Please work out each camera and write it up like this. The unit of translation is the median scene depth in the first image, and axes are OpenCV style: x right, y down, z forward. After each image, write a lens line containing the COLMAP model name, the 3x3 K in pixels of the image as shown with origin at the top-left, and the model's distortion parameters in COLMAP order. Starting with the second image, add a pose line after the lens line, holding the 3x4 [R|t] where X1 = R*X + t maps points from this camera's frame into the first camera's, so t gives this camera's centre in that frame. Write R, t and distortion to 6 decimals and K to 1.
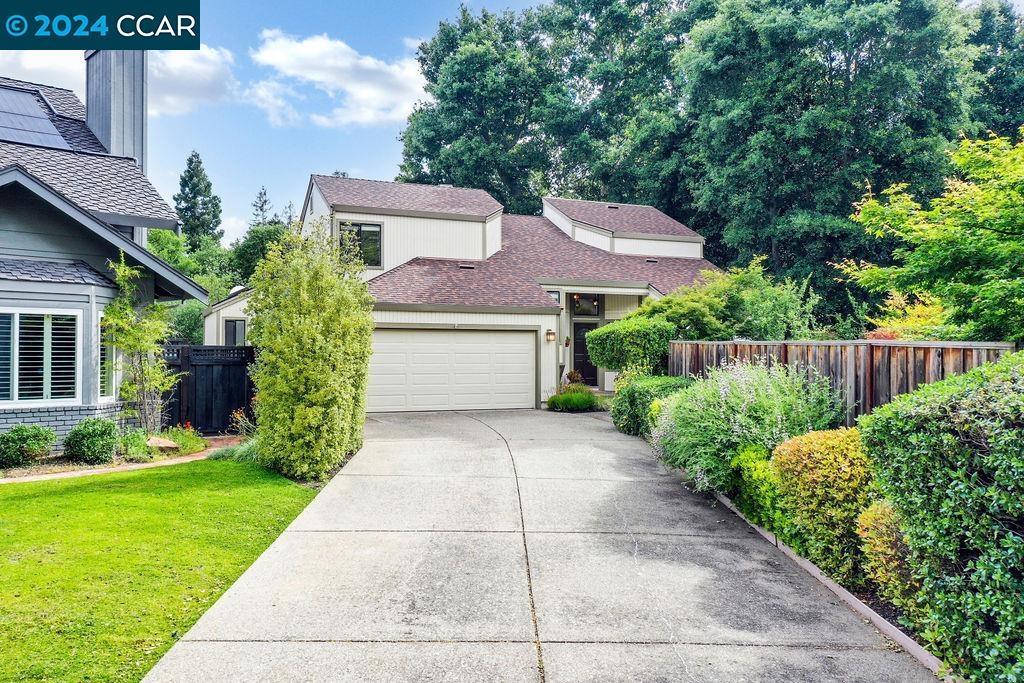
lens RADIAL K [[834.8, 0, 512.0], [0, 834.8, 341.5], [0, 0, 1]] dist [0.046117, 0.001835]
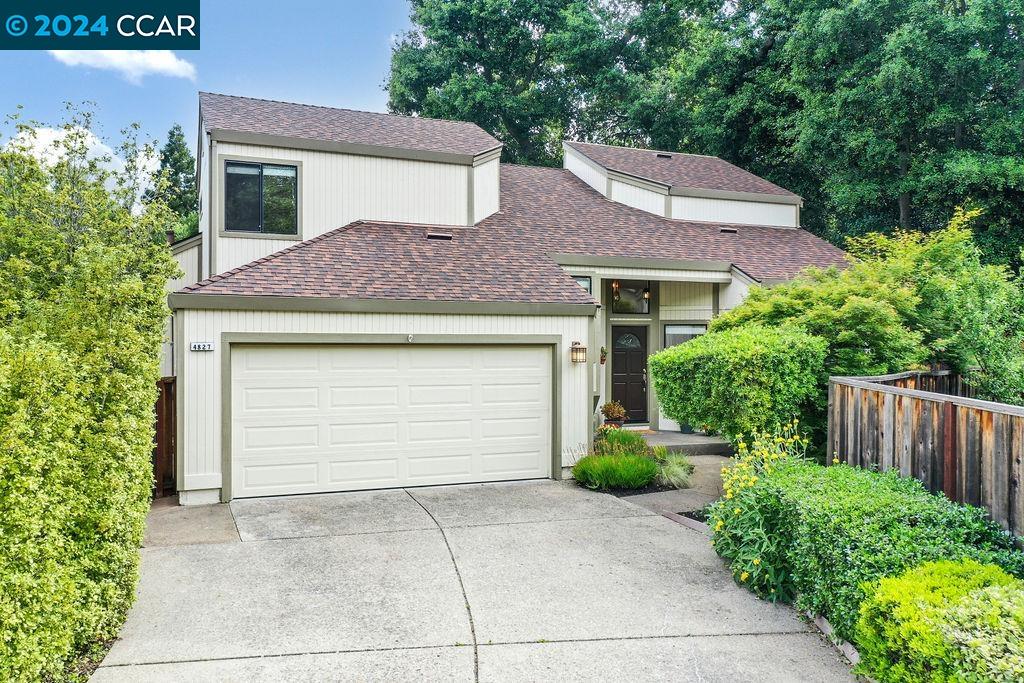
lens RADIAL K [[834.8, 0, 512.0], [0, 834.8, 341.5], [0, 0, 1]] dist [0.046117, 0.001835]
pose [[0.999810, 0.001416, -0.019439, 0.009592], [-0.001111, 0.999876, 0.015688, -0.019893], [0.019459, -0.015663, 0.999688, 0.350180]]
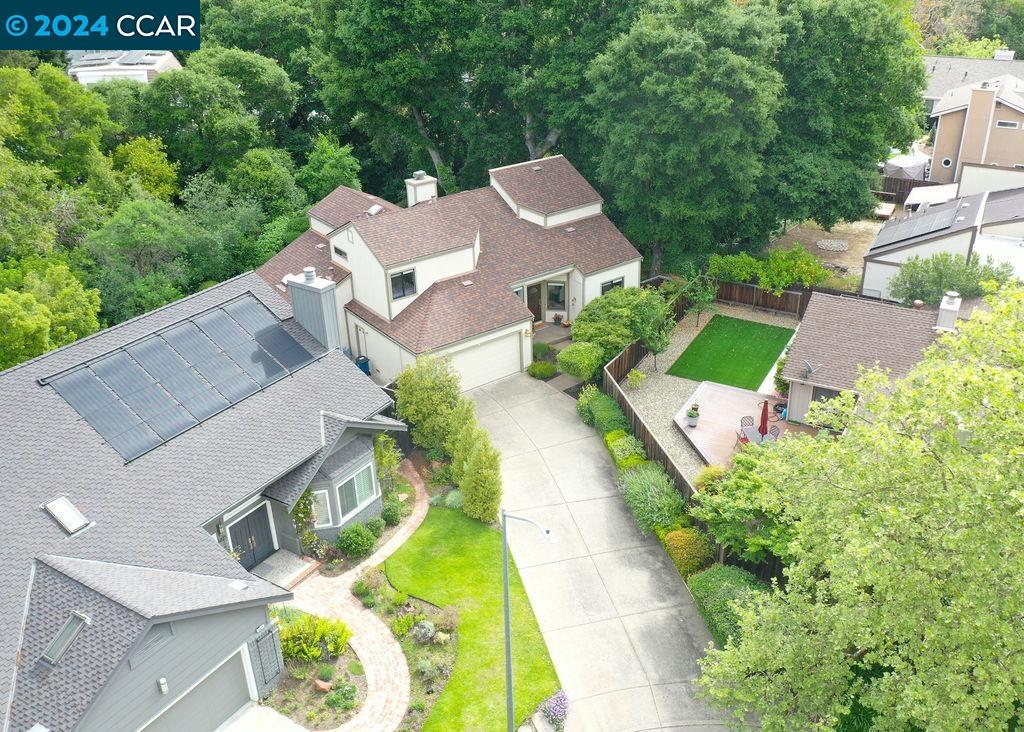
lens RADIAL K [[865.7, 0, 512.0], [0, 865.7, 366.0], [0, 0, 1]] dist [-0.000662, -0.000160]
pose [[0.979810, -0.130188, 0.151735, -0.215839], [0.050438, 0.895347, 0.442503, -0.601367], [-0.193464, -0.425916, 0.883837, -0.476549]]
